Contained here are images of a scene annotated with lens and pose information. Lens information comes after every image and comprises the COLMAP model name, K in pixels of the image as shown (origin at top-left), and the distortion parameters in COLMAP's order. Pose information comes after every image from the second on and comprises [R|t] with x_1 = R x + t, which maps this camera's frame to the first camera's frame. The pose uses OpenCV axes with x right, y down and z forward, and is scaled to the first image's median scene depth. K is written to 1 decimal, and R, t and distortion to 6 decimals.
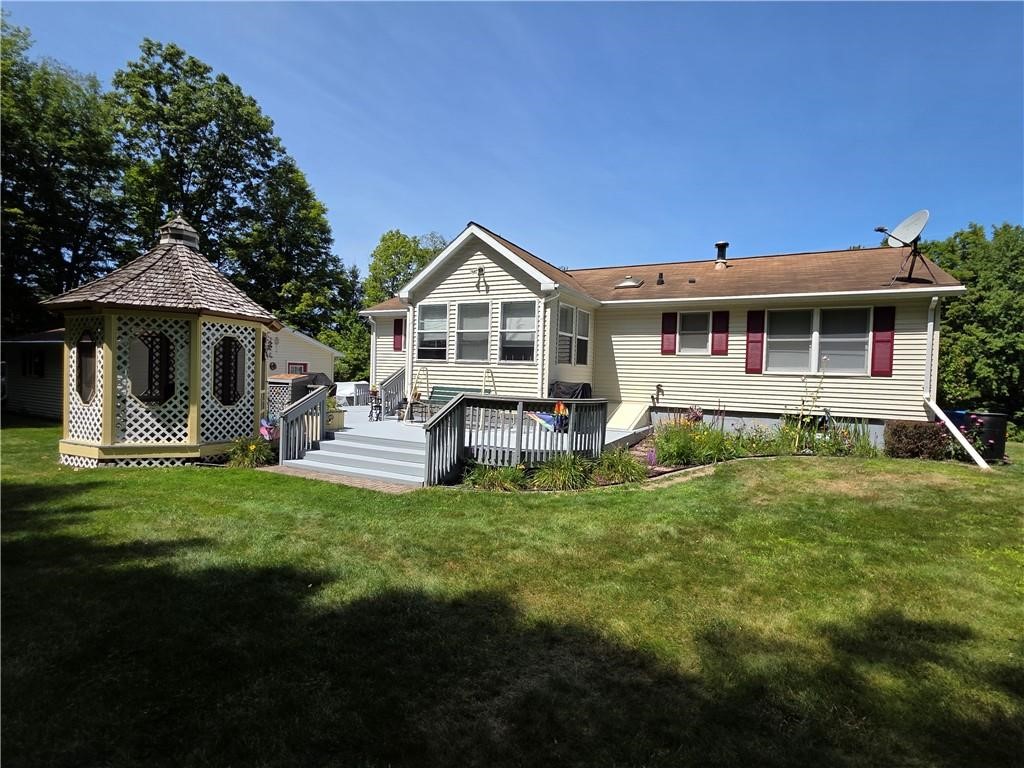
lens RADIAL K [[499.2, 0, 512.0], [0, 499.2, 384.0], [0, 0, 1]] dist [0.000464, 0.000142]
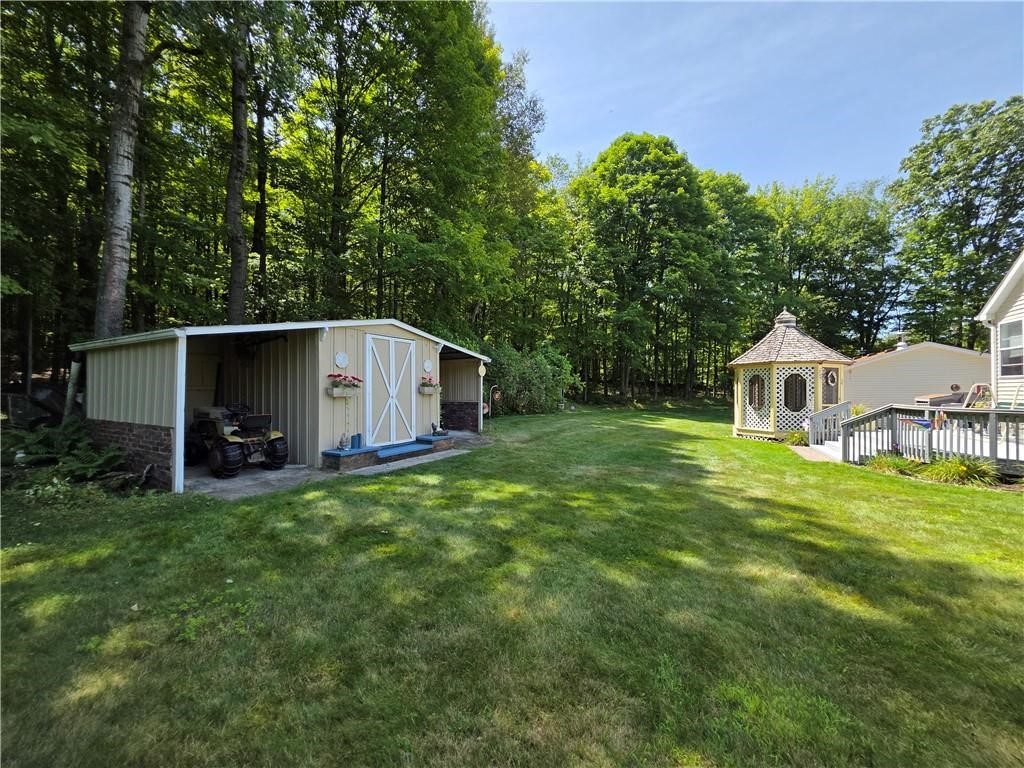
lens RADIAL K [[409.7, 0, 512.0], [0, 409.7, 384.0], [0, 0, 1]] dist [-0.000172, 0.000043]
pose [[0.026944, -0.052292, -0.998268, 0.880572], [-0.011962, 0.998542, -0.052629, 0.032415], [0.999565, 0.013360, 0.026280, -0.054271]]
